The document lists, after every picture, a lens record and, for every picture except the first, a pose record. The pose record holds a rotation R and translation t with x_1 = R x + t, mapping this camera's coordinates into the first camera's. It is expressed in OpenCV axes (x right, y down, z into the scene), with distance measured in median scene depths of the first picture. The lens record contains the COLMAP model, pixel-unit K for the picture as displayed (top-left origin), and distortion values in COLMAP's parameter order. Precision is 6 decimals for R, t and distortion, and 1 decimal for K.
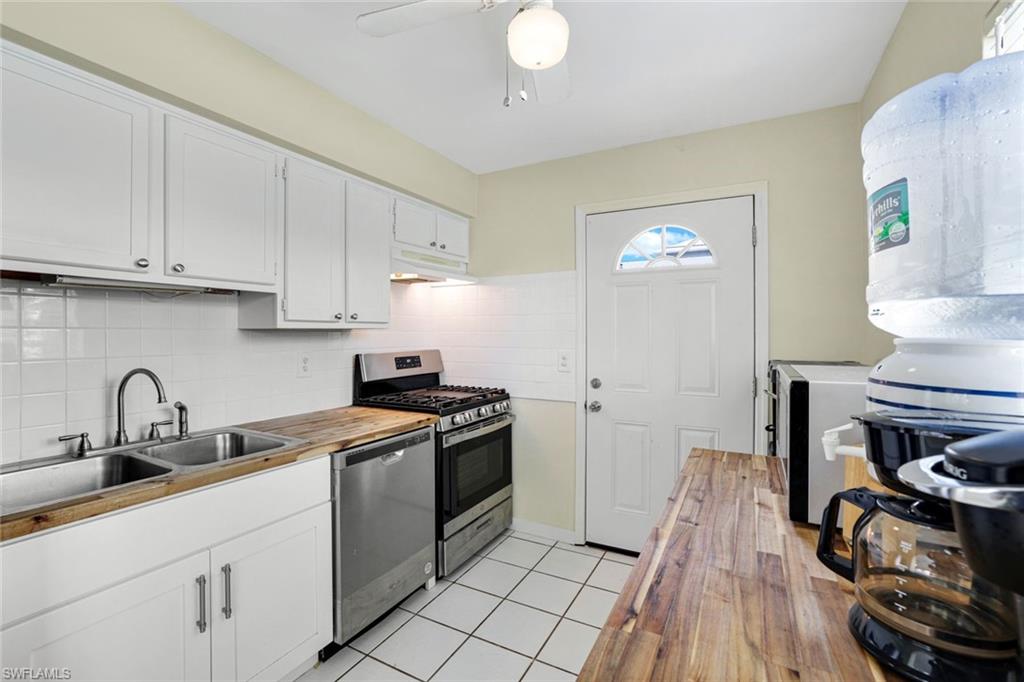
lens RADIAL K [[444.9, 0, 506.8], [0, 444.9, 336.8], [0, 0, 1]] dist [-0.032408, 0.013783]
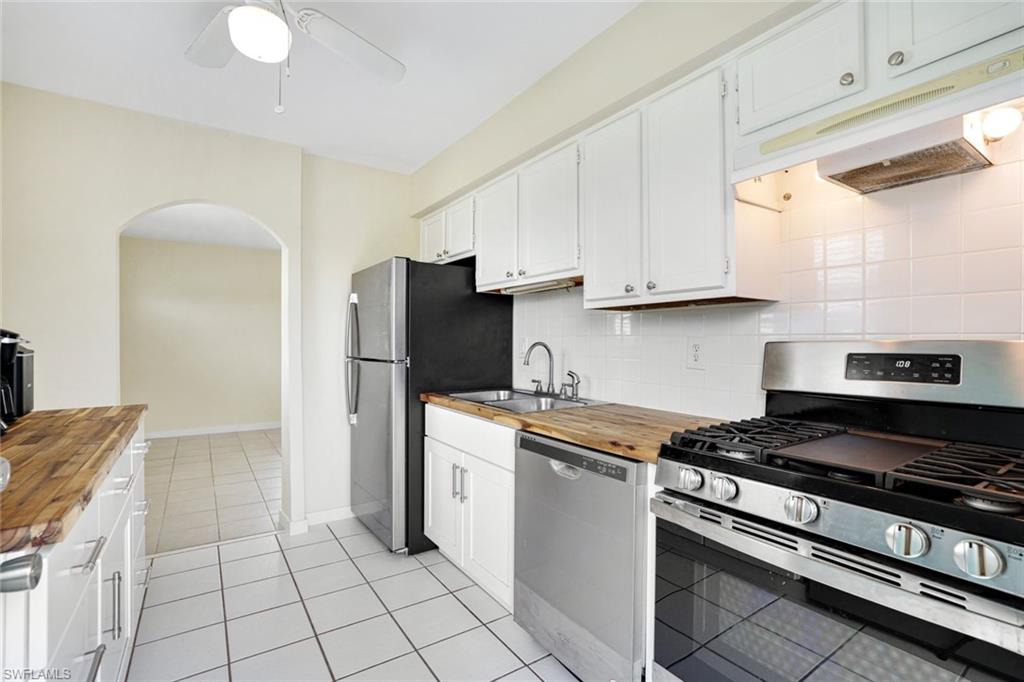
lens RADIAL K [[473.5, 0, 513.5], [0, 473.5, 355.9], [0, 0, 1]] dist [-0.002281, -0.000224]
pose [[-0.456293, 0.024497, -0.889492, 0.381001], [-0.009593, 0.999427, 0.032446, 0.040016], [0.889778, 0.023338, -0.455796, 0.981844]]
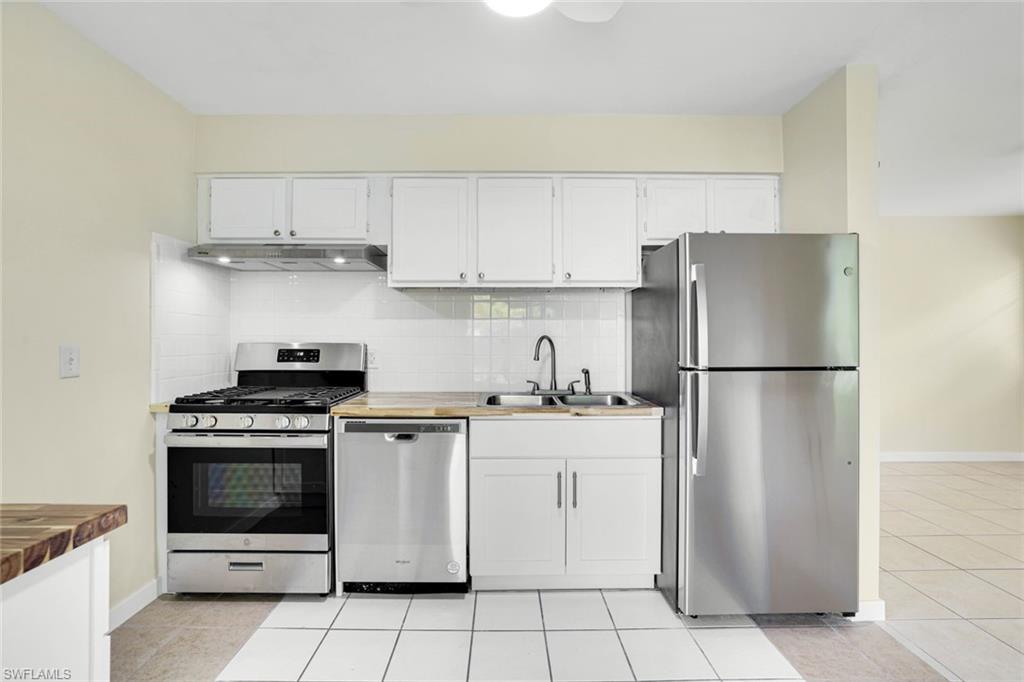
lens RADIAL K [[444.9, 0, 506.8], [0, 444.9, 336.8], [0, 0, 1]] dist [-0.032408, 0.013783]
pose [[0.483476, 0.000963, -0.875357, 0.863079], [-0.007242, 0.999970, -0.002900, 0.020881], [0.875328, 0.007742, 0.483469, 1.044823]]
